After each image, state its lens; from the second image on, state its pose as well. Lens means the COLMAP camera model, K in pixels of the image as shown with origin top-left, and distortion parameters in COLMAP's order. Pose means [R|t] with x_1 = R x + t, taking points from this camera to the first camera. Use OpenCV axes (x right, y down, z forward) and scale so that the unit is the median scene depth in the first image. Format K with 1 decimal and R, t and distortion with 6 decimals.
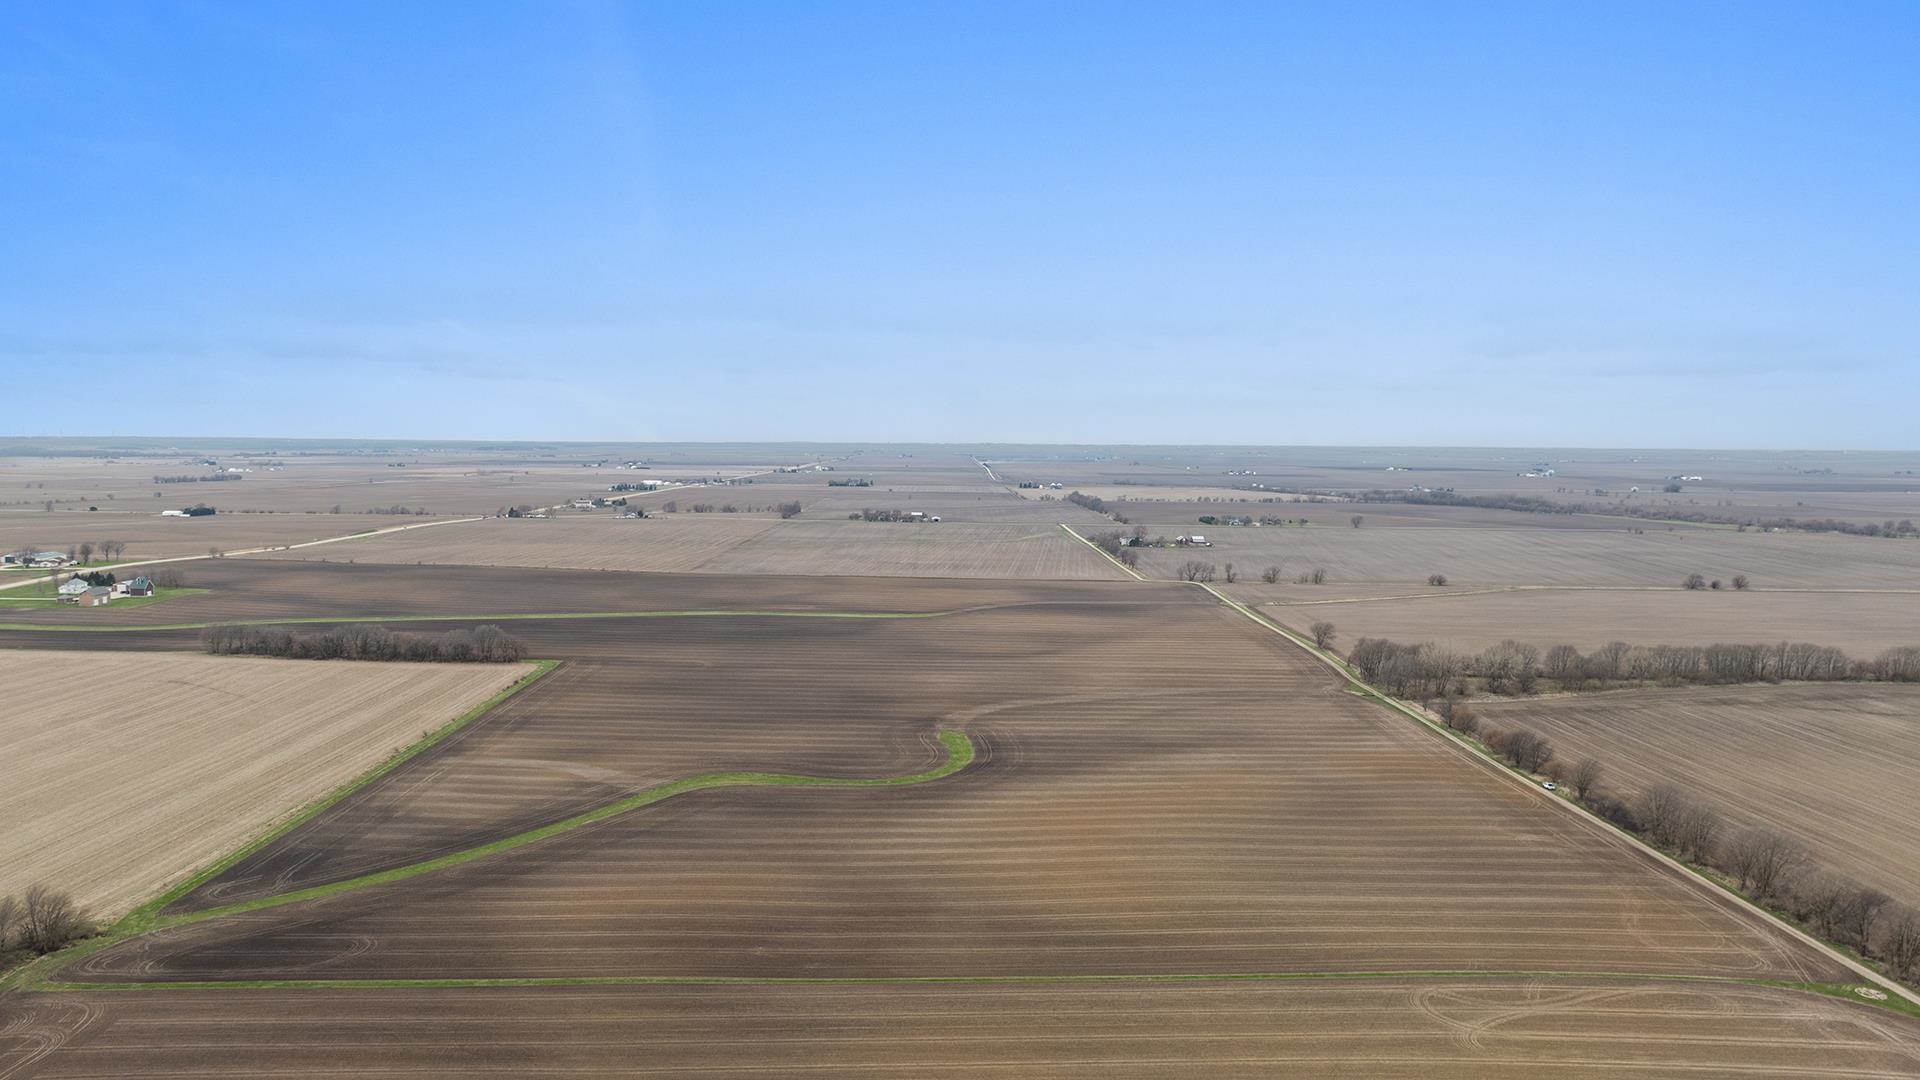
lens RADIAL K [[1343.3, 0, 966.9], [0, 1343.3, 524.7], [0, 0, 1]] dist [-0.035942, 0.033856]
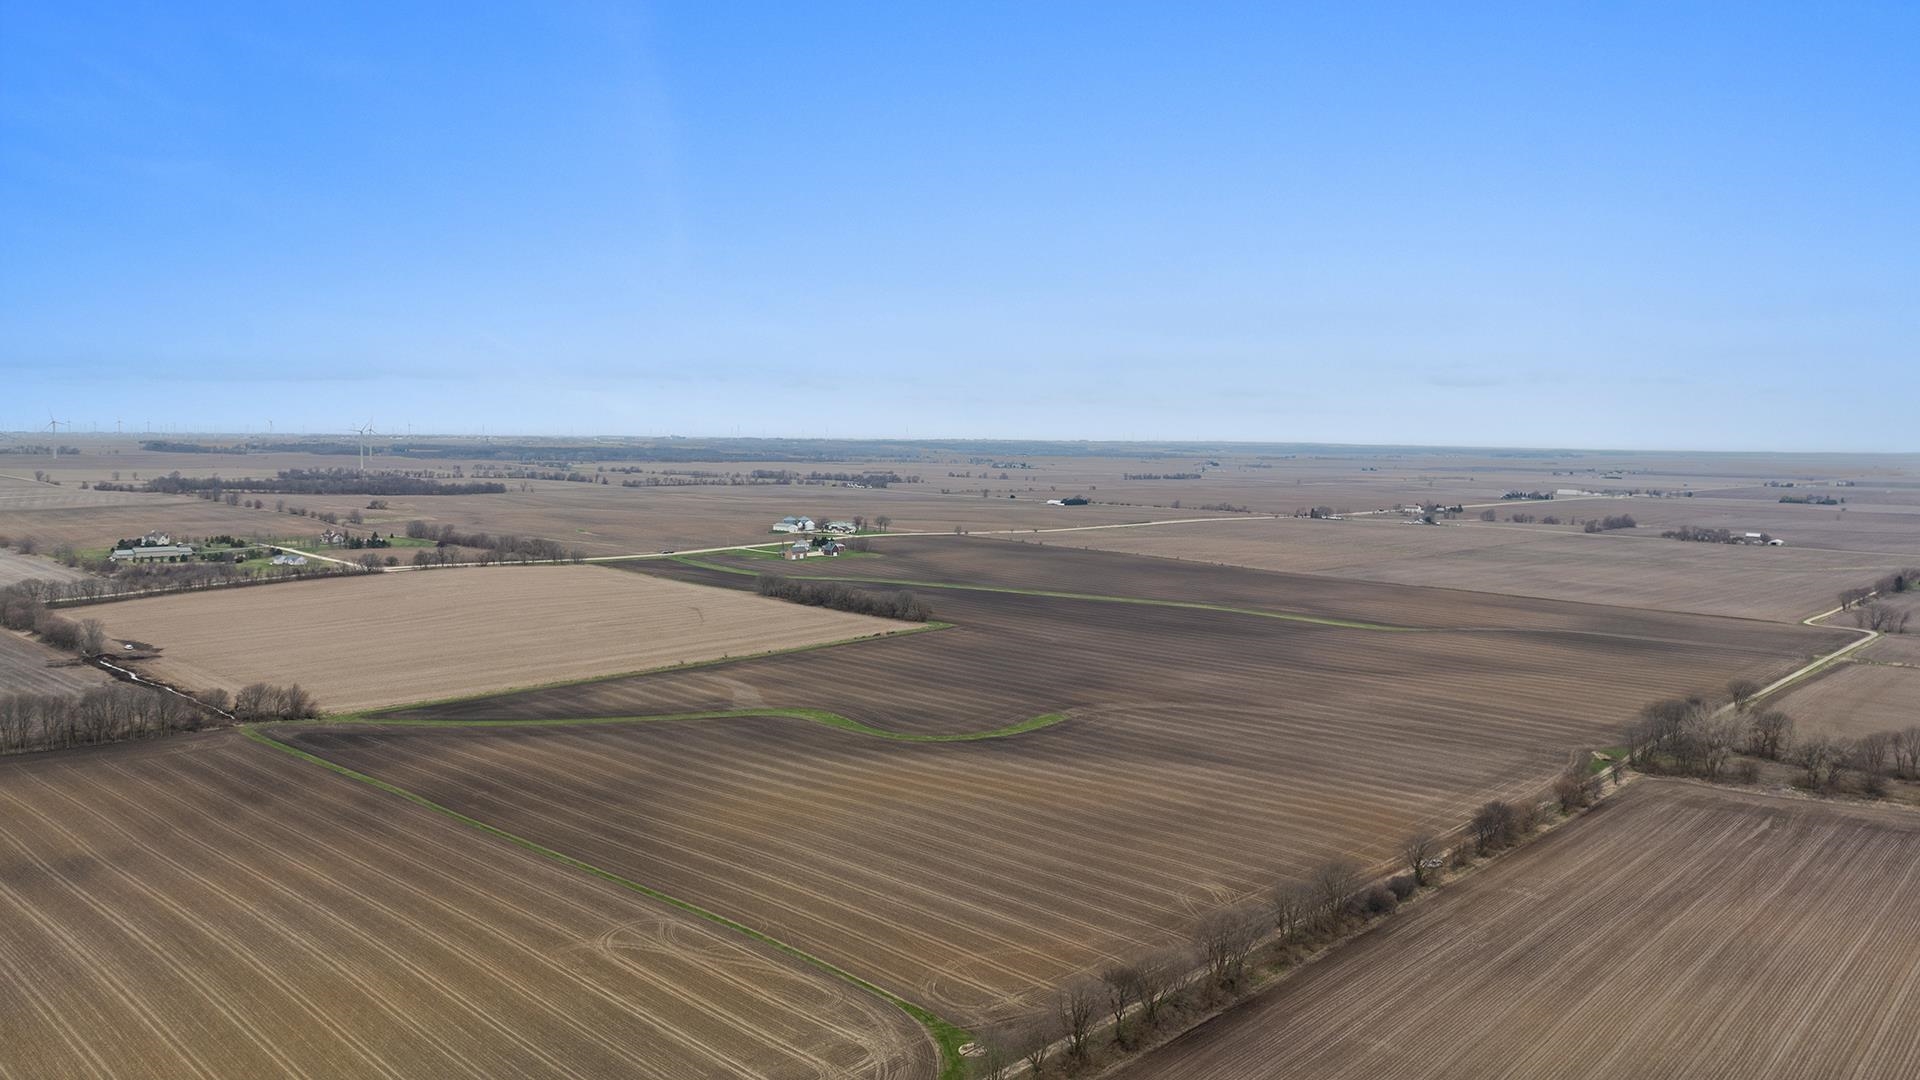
lens RADIAL K [[1343.3, 0, 967.2], [0, 1343.3, 532.2], [0, 0, 1]] dist [-0.035942, 0.033856]
pose [[0.729879, 0.050680, -0.681695, 0.913948], [-0.050395, 0.998524, 0.020277, -0.010196], [0.681716, 0.019554, 0.731355, 0.240914]]
